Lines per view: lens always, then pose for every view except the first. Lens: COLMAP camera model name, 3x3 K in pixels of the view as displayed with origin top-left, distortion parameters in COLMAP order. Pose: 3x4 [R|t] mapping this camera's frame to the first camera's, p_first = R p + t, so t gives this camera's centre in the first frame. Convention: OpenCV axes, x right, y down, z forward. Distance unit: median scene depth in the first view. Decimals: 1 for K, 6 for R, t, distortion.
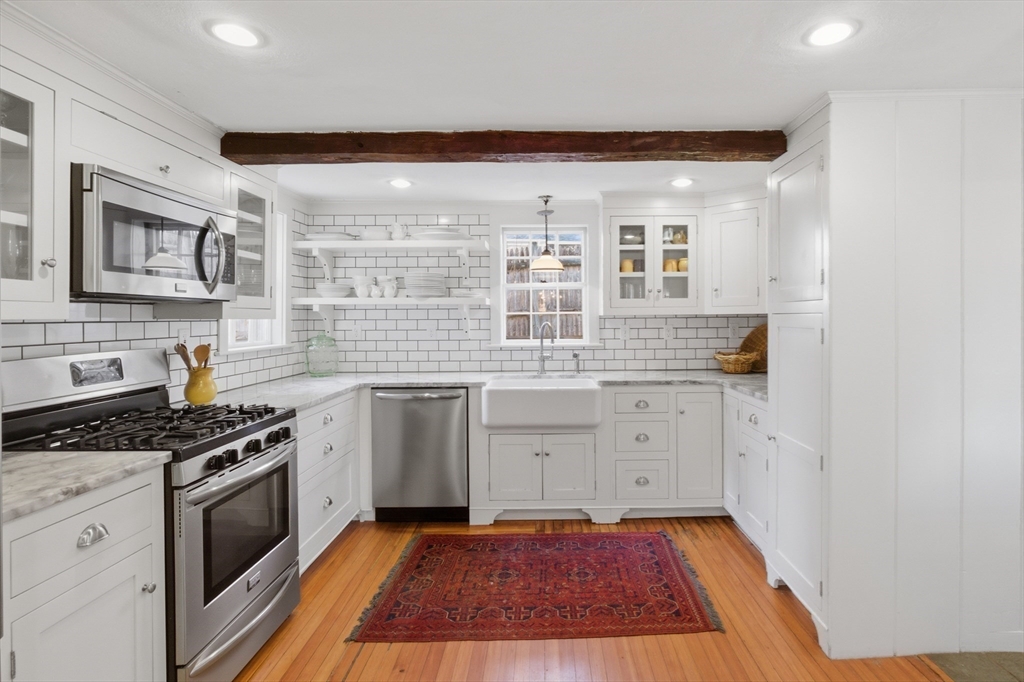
lens RADIAL K [[531.8, 0, 557.2], [0, 531.8, 322.7], [0, 0, 1]] dist [-0.013878, 0.001906]
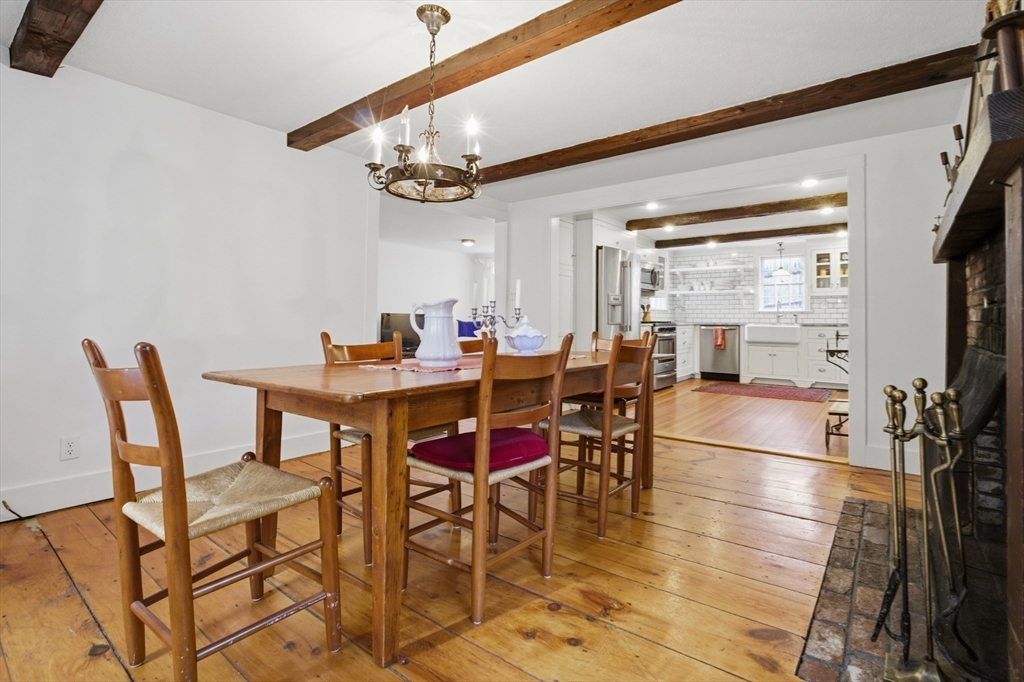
lens RADIAL K [[487.3, 0, 529.3], [0, 487.3, 309.6], [0, 0, 1]] dist [0.000425, -0.000027]
pose [[0.781805, 0.000276, -0.623524, 0.474799], [-0.018388, 0.999575, -0.022614, 0.115437], [0.623252, 0.029145, 0.781477, -1.354963]]
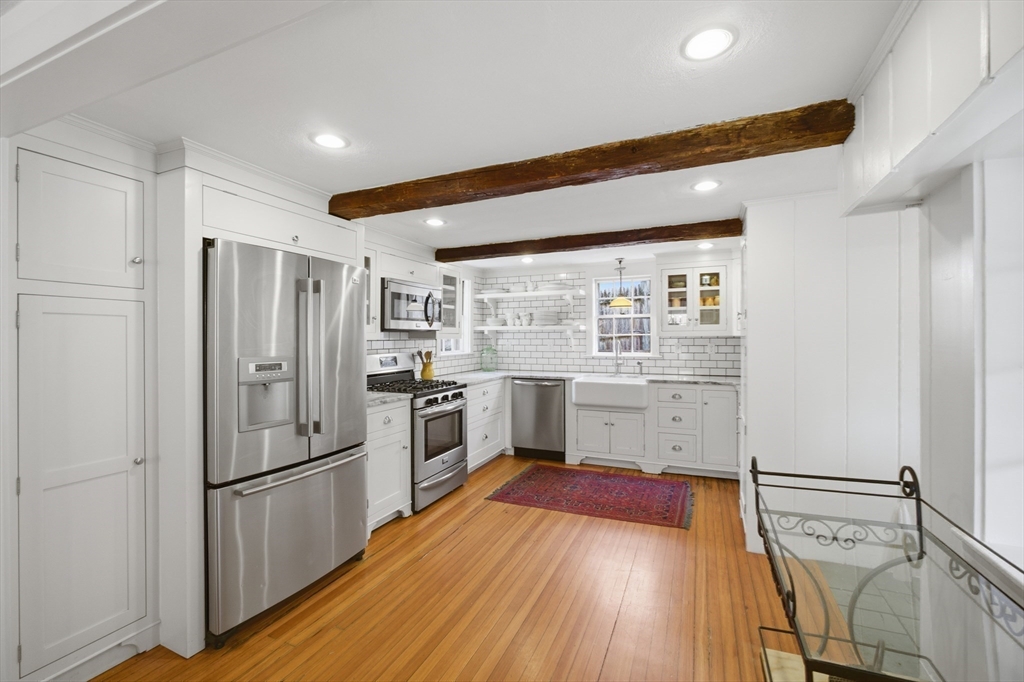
lens RADIAL K [[443.0, 0, 512.0], [0, 443.0, 341.0], [0, 0, 1]] dist [-0.000304, -0.000221]
pose [[0.907500, 0.005229, -0.420019, 0.261853], [-0.004025, 0.999985, 0.003752, -0.004666], [0.420032, -0.001715, 0.907508, -0.322096]]
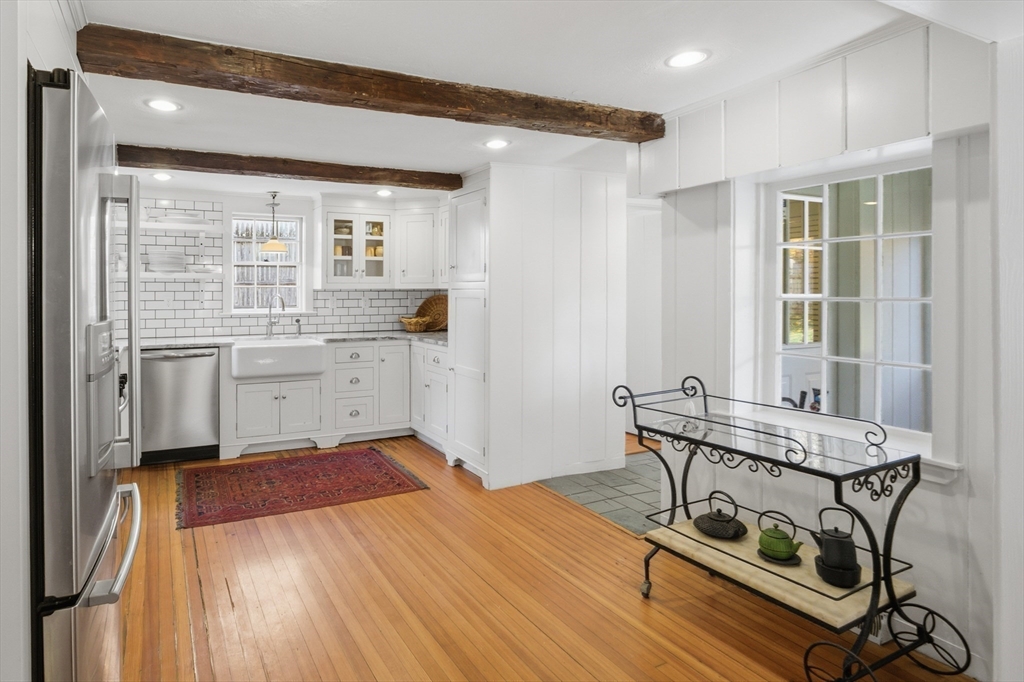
lens RADIAL K [[563.5, 0, 400.8], [0, 563.5, 296.0], [0, 0, 1]] dist [-0.000844, 0.000024]
pose [[0.924983, 0.002634, 0.380000, -0.274062], [-0.002781, 0.999996, -0.000162, 0.003082], [-0.379999, -0.000907, 0.924987, -0.358629]]
